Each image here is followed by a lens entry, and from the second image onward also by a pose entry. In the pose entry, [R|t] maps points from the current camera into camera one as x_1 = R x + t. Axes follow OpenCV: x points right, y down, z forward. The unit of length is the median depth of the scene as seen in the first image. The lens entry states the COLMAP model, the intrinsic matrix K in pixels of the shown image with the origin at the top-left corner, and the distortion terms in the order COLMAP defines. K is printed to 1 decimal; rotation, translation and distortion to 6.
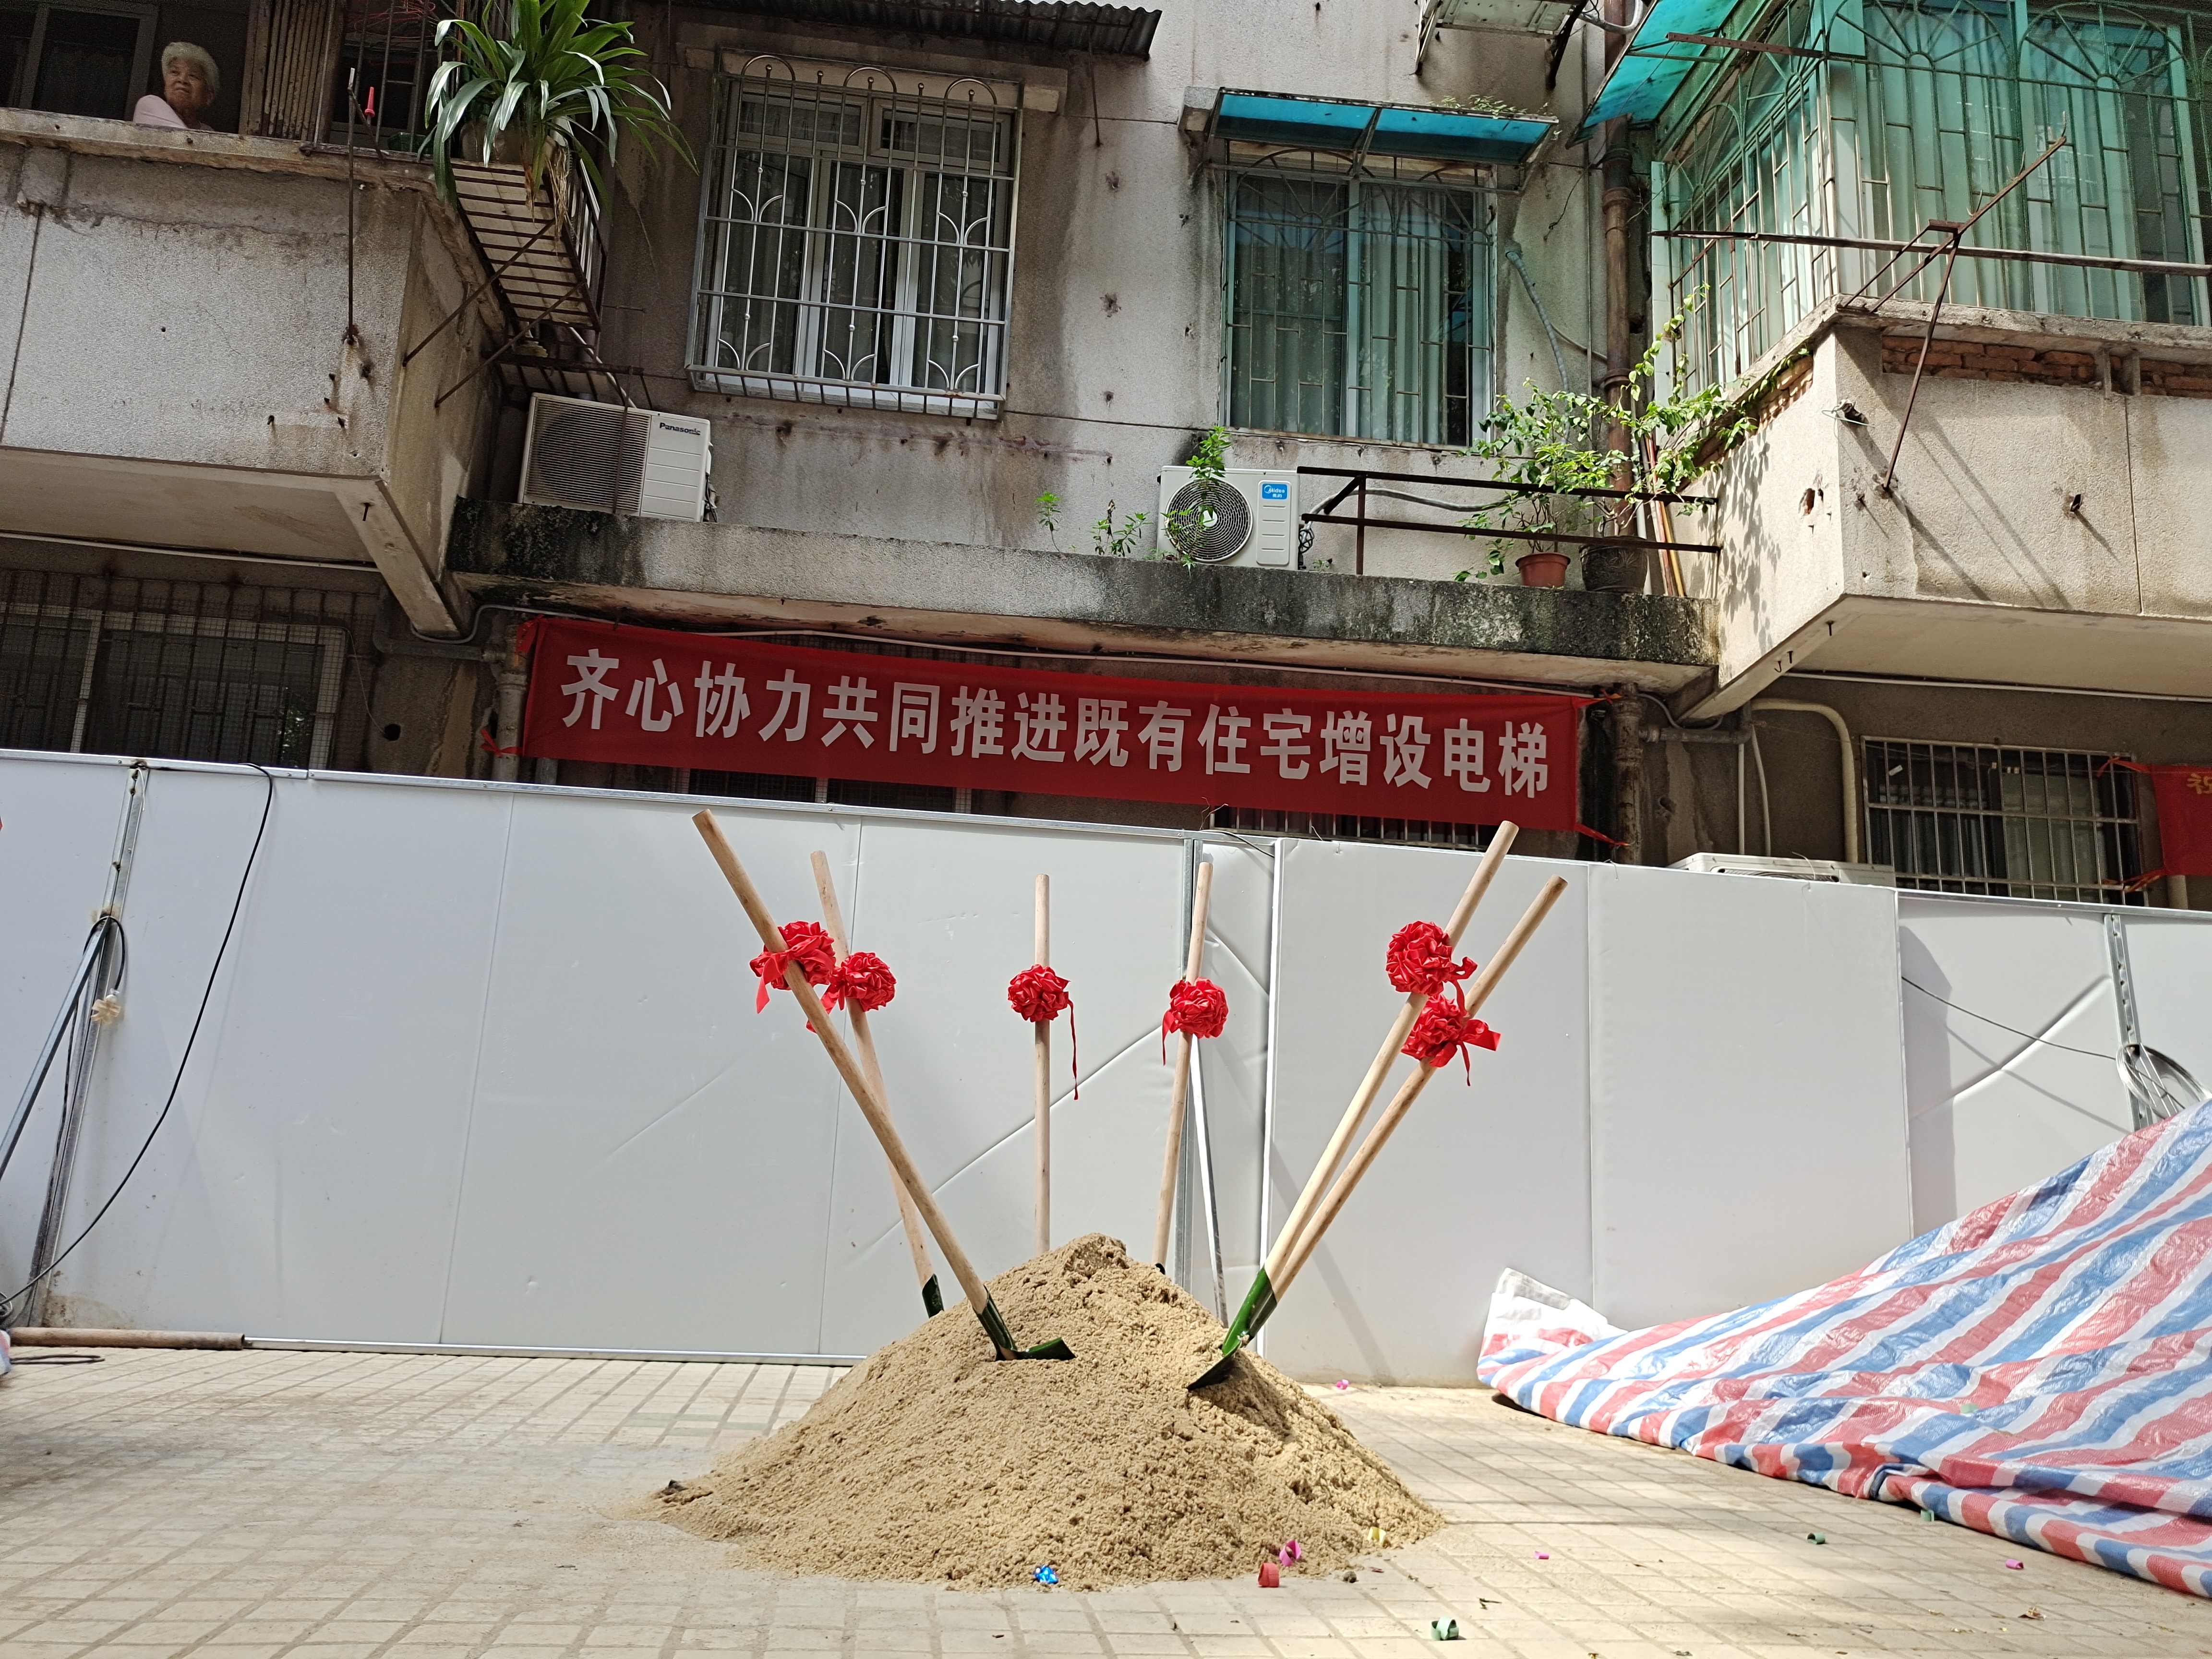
lens RADIAL K [[1697.5, 0, 1101.0], [0, 1697.5, 828.0], [0, 0, 1]] dist [0.049278, -0.030350]
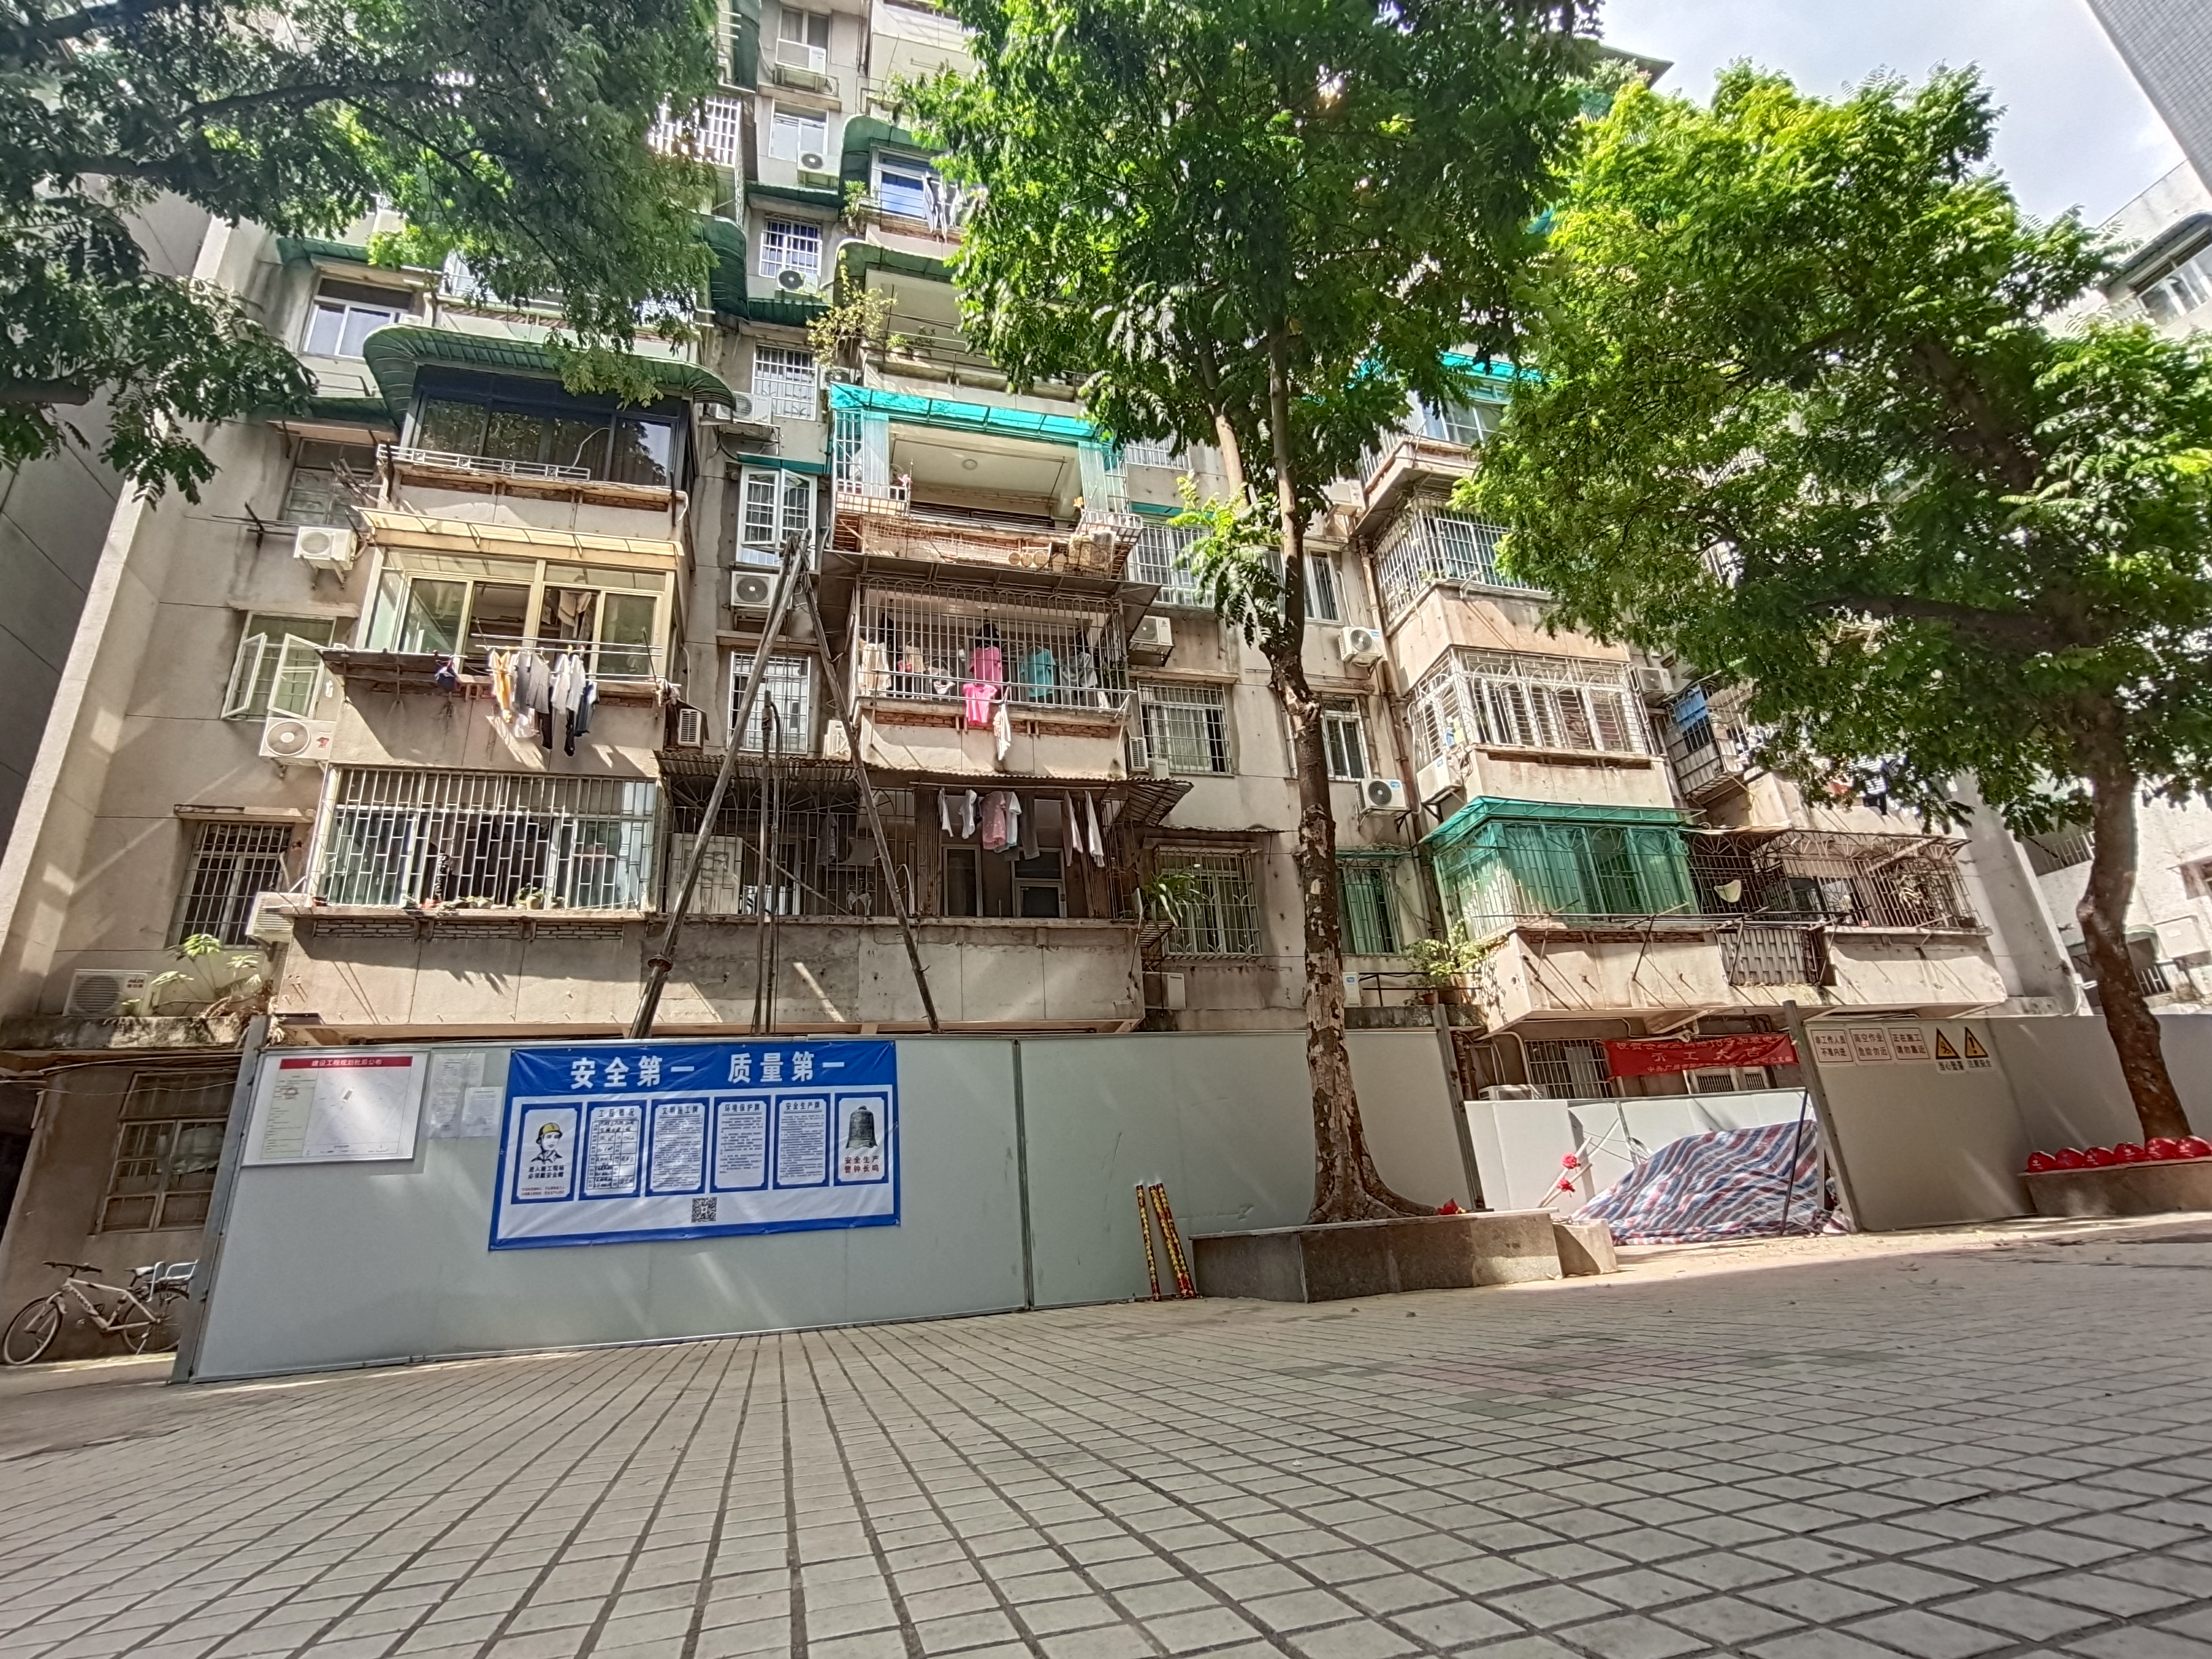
lens RADIAL K [[1065.8, 0, 1098.5], [0, 1065.8, 833.6], [0, 0, 1]] dist [-0.015368, 0.000667]
pose [[0.982644, -0.047282, 0.179376, -0.707875], [0.076414, 0.984292, -0.159156, -0.190141], [-0.169033, 0.170101, 0.970821, -0.890327]]
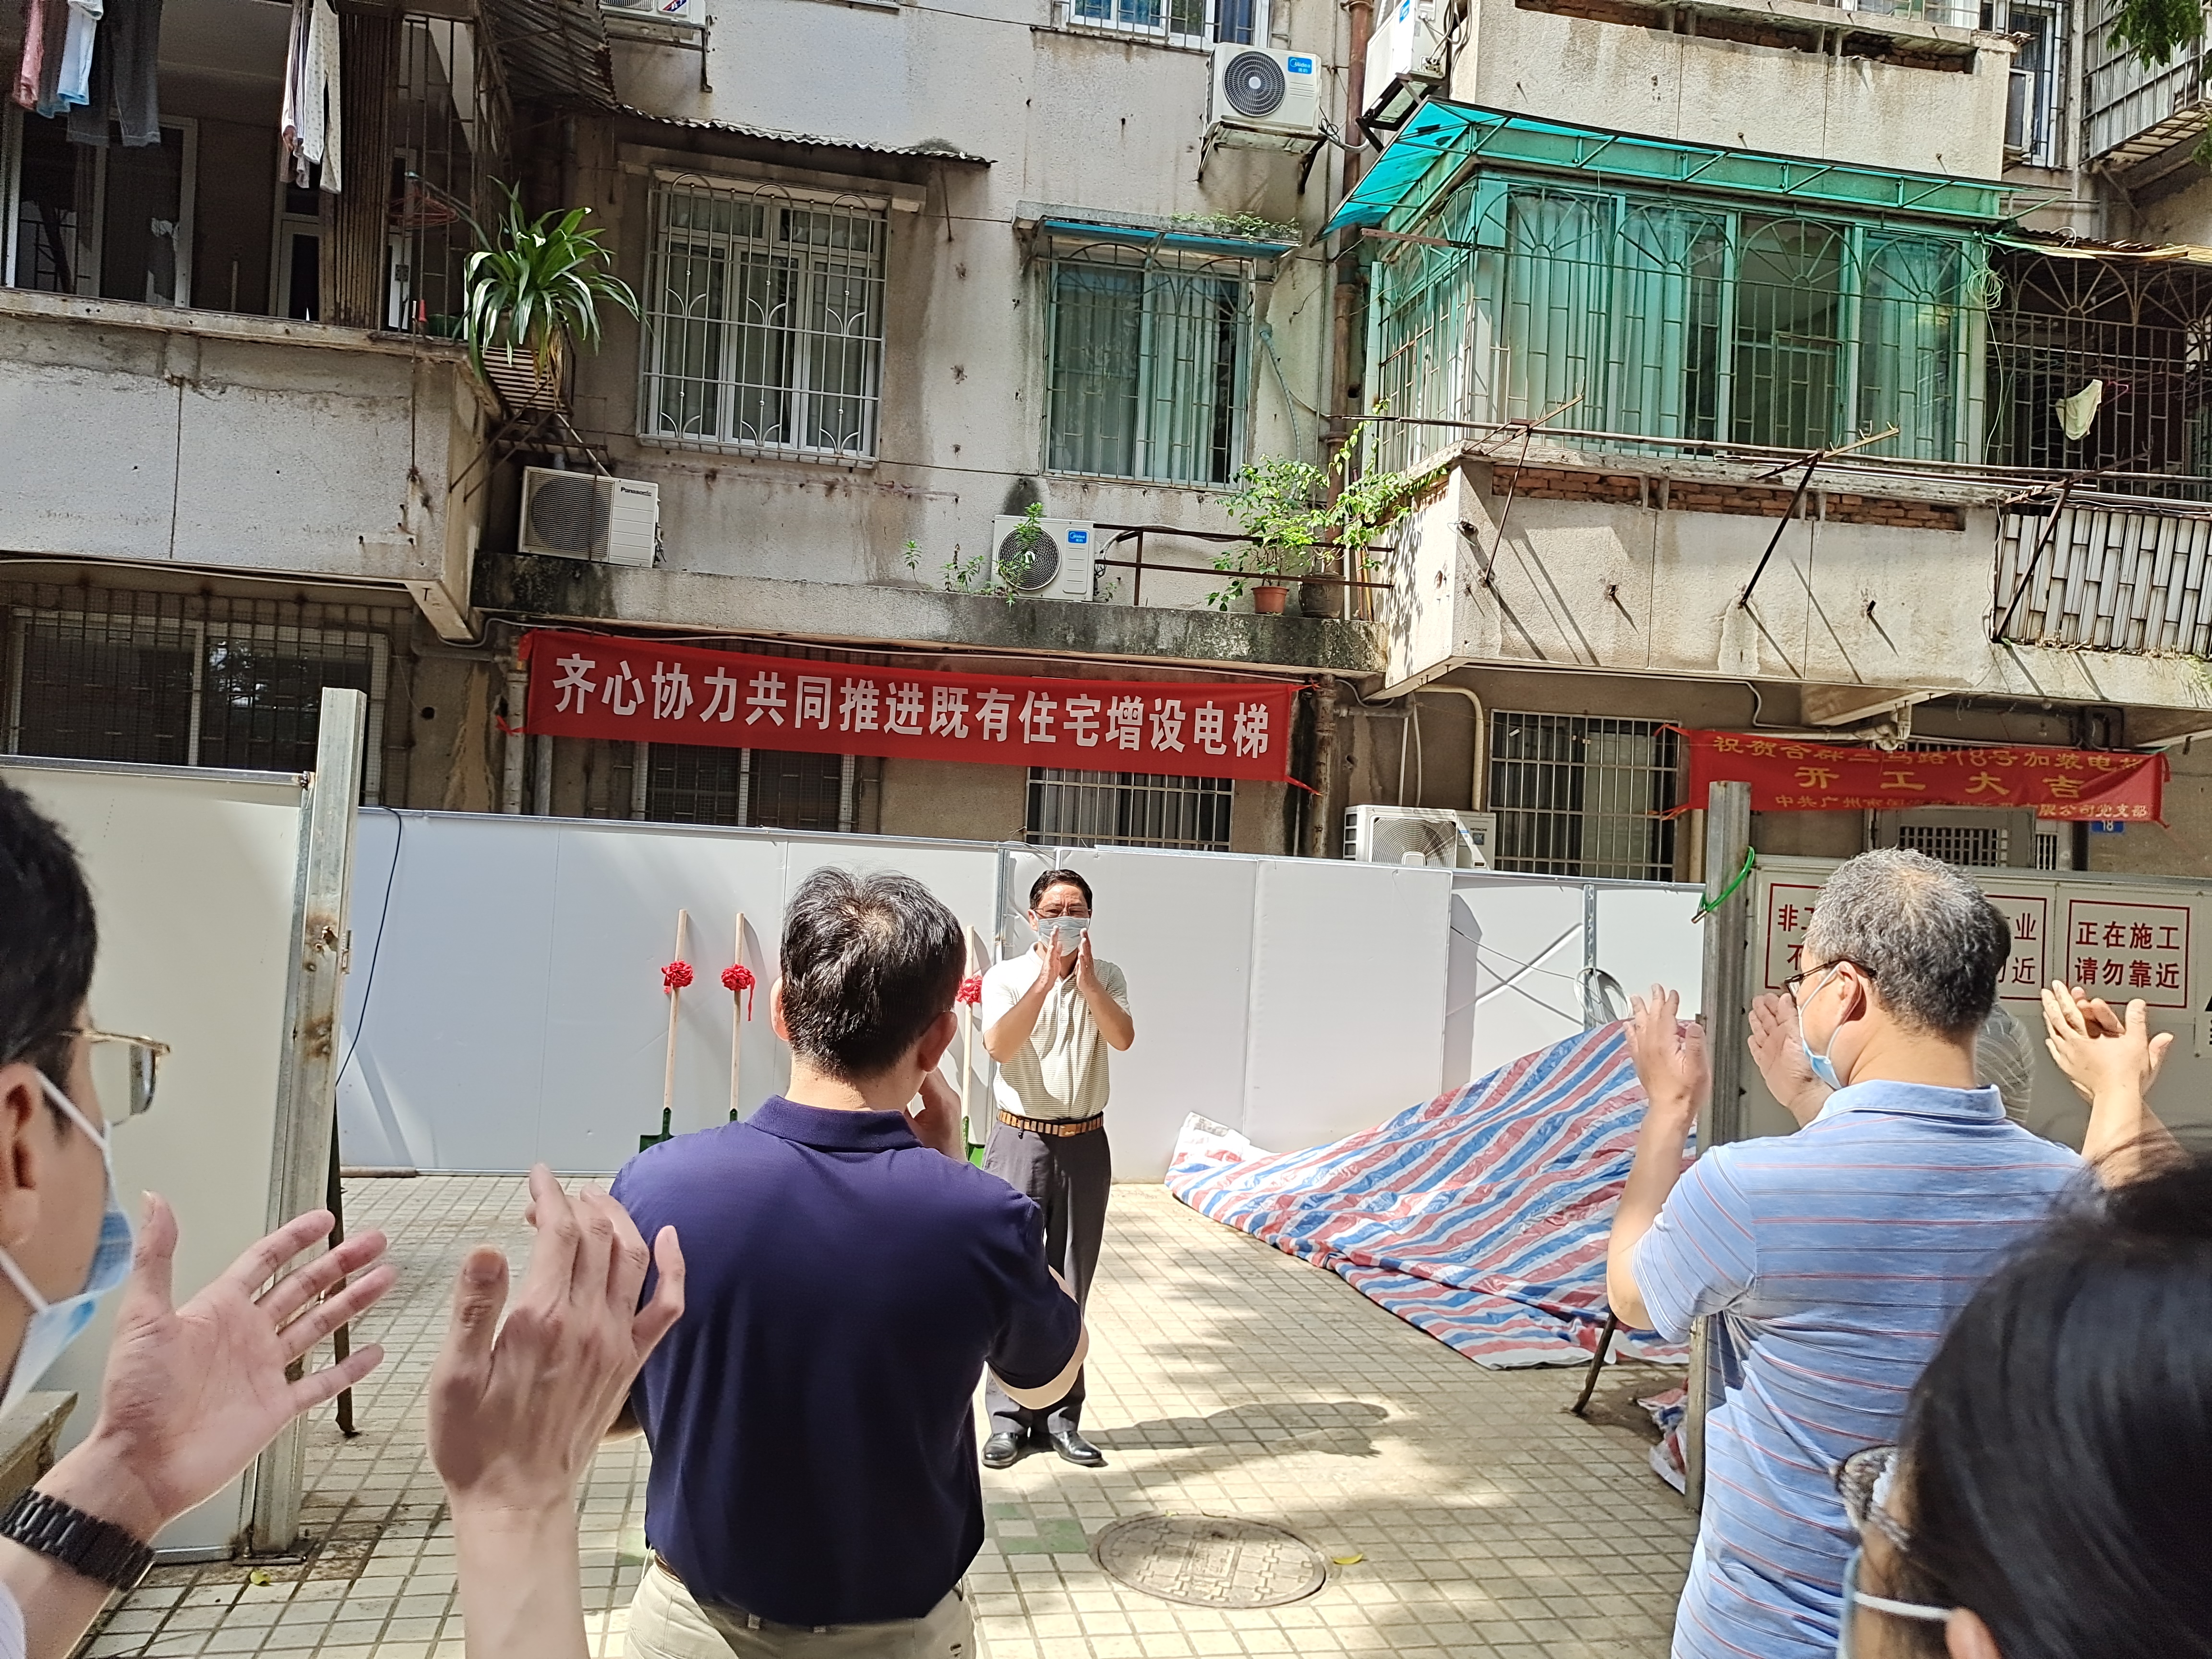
lens RADIAL K [[1694.6, 0, 1101.4], [0, 1694.6, 827.0], [0, 0, 1]] dist [0.055506, -0.032408]
pose [[0.996737, 0.008203, 0.080303, 0.013976], [-0.022802, 0.982919, 0.182620, -0.223106], [-0.077433, -0.183855, 0.979899, -0.391181]]
